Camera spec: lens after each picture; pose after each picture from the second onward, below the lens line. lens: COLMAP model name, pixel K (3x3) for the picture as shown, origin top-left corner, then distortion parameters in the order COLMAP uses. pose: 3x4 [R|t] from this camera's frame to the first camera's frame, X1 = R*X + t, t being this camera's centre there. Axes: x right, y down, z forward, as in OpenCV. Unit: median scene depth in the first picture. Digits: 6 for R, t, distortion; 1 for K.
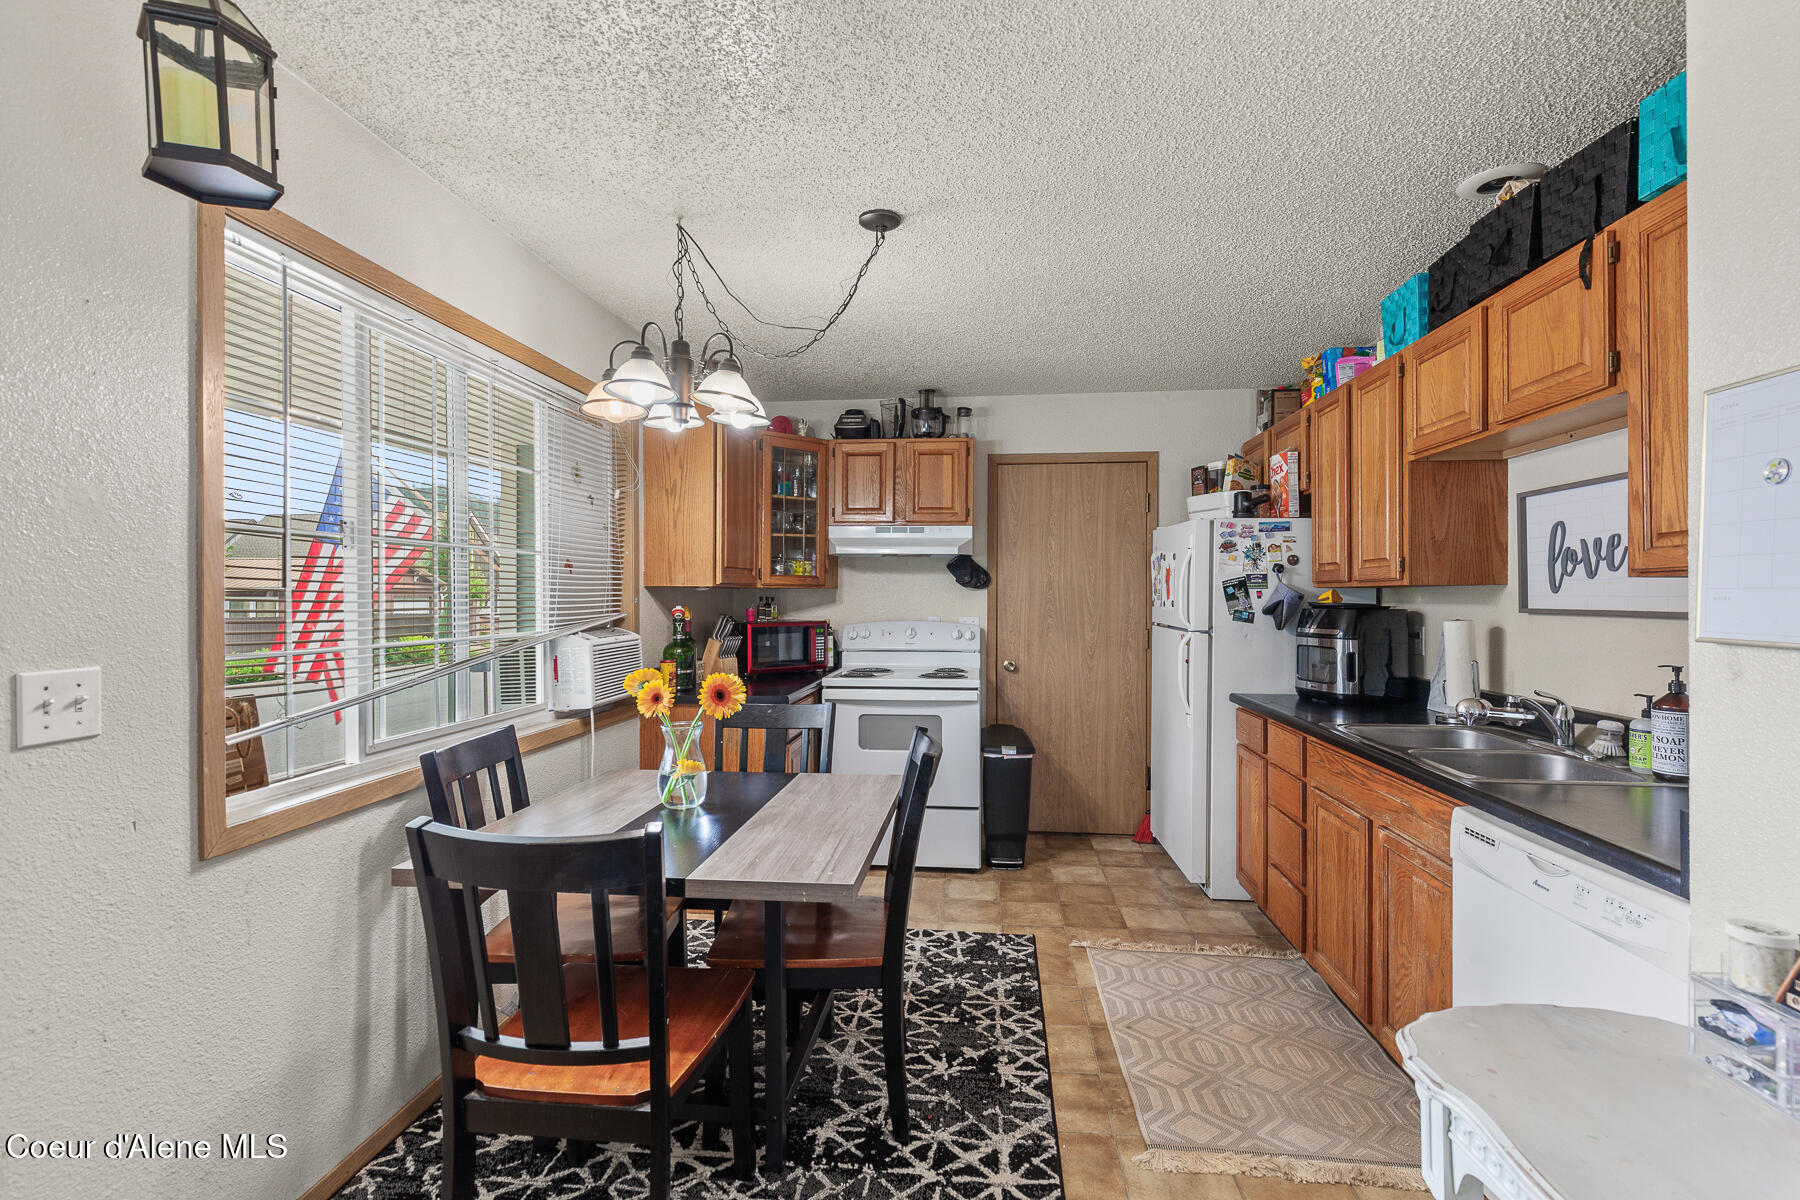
lens RADIAL K [[809.4, 0, 899.2], [0, 809.4, 584.9], [0, 0, 1]] dist [0.004697, -0.000008]
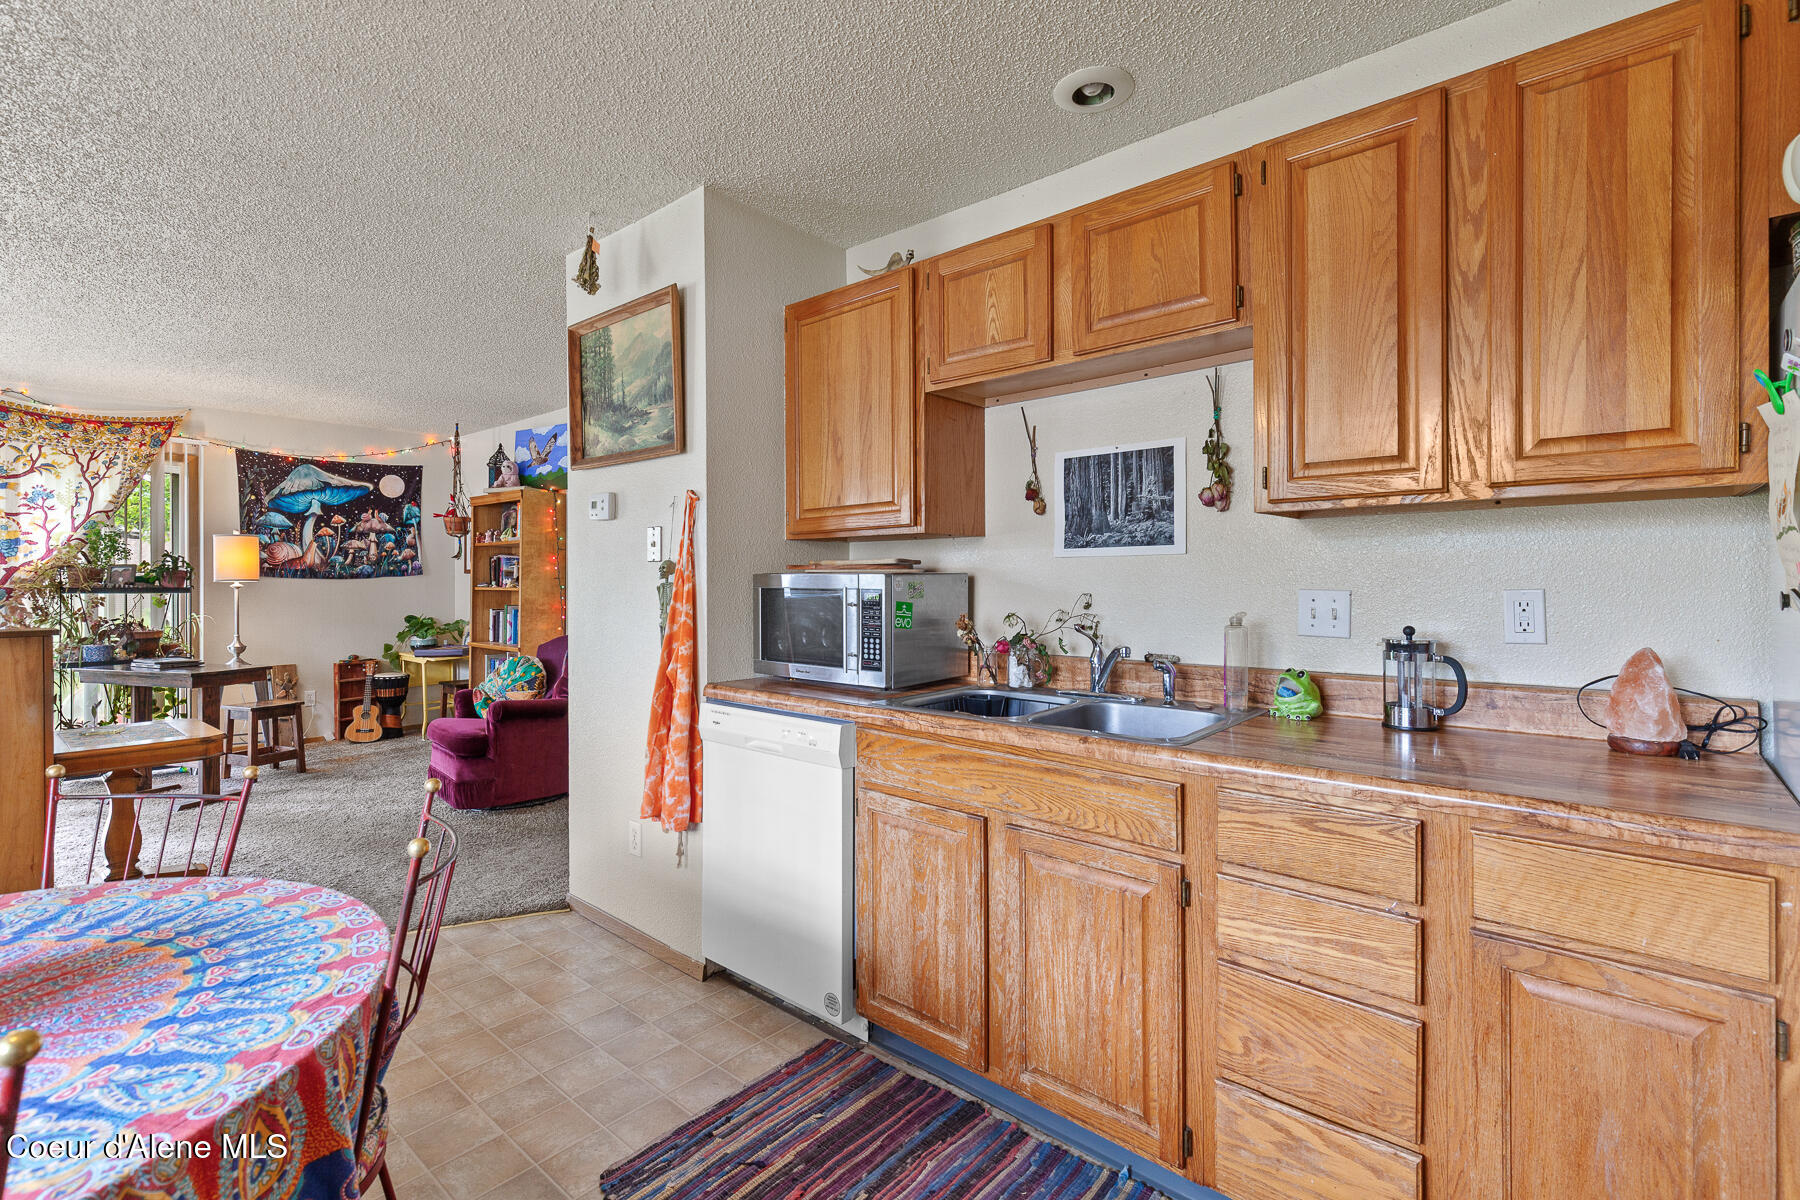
lens RADIAL K [[809.4, 0, 899.2], [0, 809.4, 584.9], [0, 0, 1]] dist [0.004697, -0.000008]
pose [[0.568665, -0.005900, 0.822548, -0.101948], [-0.006504, 0.999911, 0.011668, 0.042827], [-0.822544, -0.011985, 0.568576, 0.490887]]
